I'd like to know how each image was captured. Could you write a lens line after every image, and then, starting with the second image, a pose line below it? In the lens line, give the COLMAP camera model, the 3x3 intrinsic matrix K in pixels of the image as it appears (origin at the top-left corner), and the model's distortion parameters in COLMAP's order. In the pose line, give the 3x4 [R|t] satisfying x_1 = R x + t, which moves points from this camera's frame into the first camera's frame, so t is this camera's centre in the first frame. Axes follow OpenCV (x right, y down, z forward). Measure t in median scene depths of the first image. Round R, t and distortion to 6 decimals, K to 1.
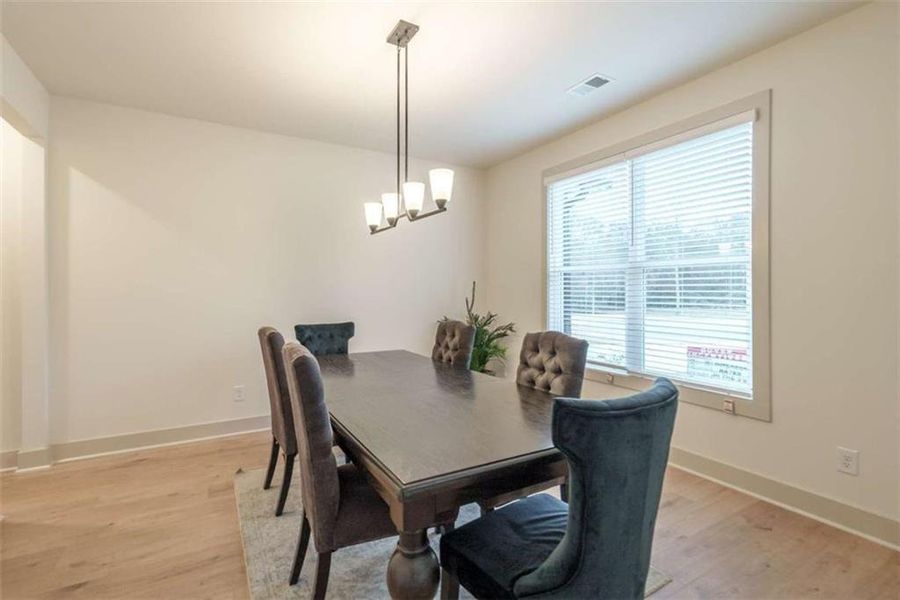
lens RADIAL K [[412.2, 0, 450.0], [0, 412.2, 300.0], [0, 0, 1]] dist [0.001981, 0.000456]
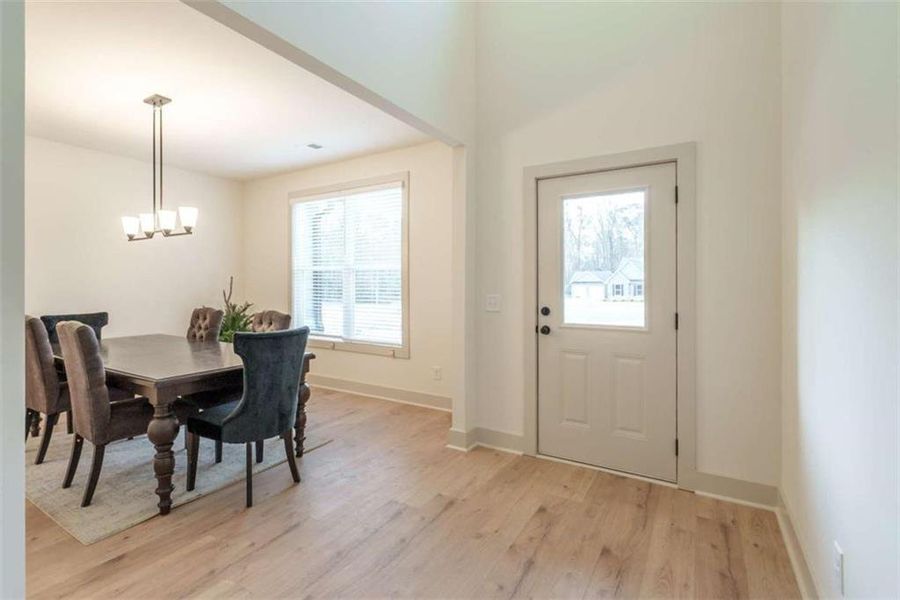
lens RADIAL K [[419.3, 0, 448.5], [0, 419.3, 287.2], [0, 0, 1]] dist [0.004176, 0.001280]
pose [[0.885571, -0.004493, 0.464483, 0.078417], [0.010017, 0.999905, -0.009427, 0.005822], [-0.464397, 0.013001, 0.885532, -0.595597]]
